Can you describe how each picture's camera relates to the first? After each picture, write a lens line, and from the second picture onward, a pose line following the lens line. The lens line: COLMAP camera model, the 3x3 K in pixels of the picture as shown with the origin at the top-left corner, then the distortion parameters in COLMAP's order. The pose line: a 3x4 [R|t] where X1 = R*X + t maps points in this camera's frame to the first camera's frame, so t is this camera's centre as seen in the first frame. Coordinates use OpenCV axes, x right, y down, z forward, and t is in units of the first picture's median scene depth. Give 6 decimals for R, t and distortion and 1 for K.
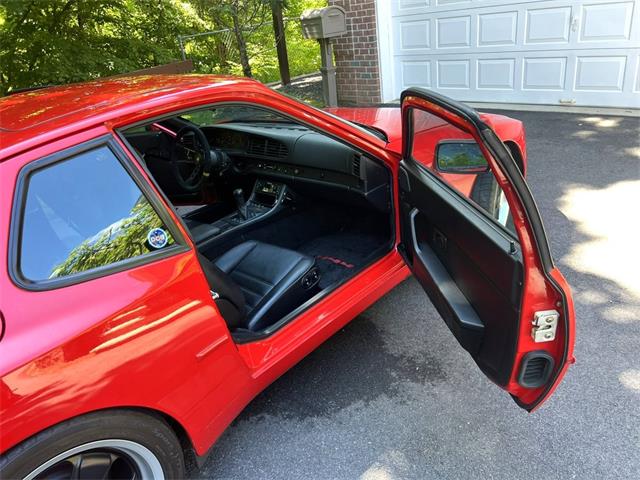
lens RADIAL K [[463.3, 0, 320.0], [0, 463.3, 240.0], [0, 0, 1]] dist [0.055357, -0.065375]
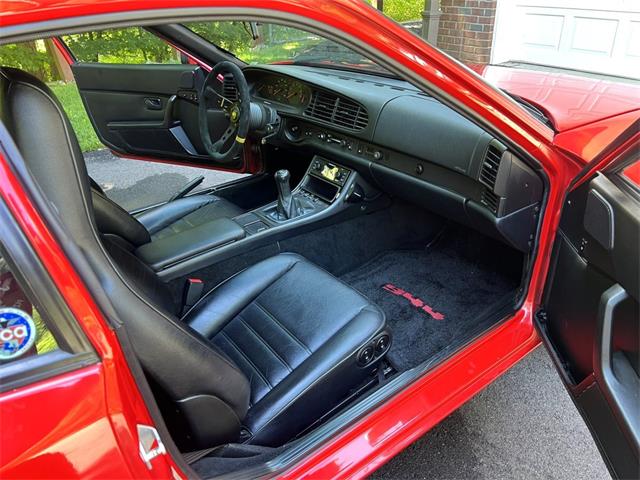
lens RADIAL K [[468.6, 0, 320.0], [0, 468.6, 240.0], [0, 0, 1]] dist [0.049790, -0.060654]
pose [[0.980112, 0.157080, -0.121273, -0.029184], [-0.145621, 0.984451, 0.098234, -0.081559], [0.134818, -0.078621, 0.987746, 0.337450]]
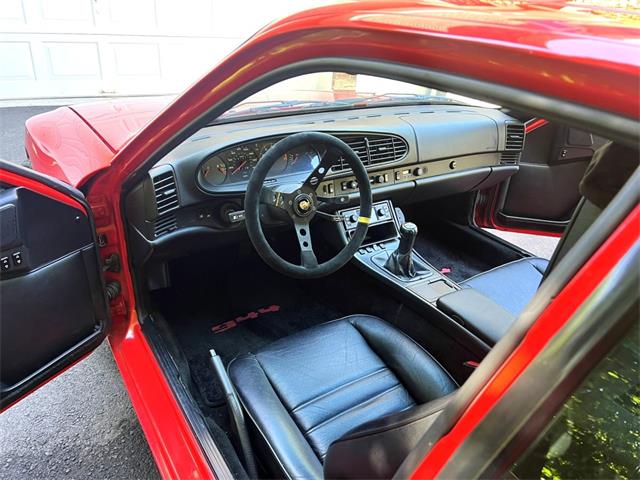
lens RADIAL K [[468.6, 0, 320.0], [0, 468.6, 240.0], [0, 0, 1]] dist [0.049790, -0.060654]
pose [[0.249304, -0.328153, 0.911133, -0.680911], [0.333888, 0.912278, 0.237207, -0.245213], [-0.909047, 0.245079, 0.337001, 0.832105]]
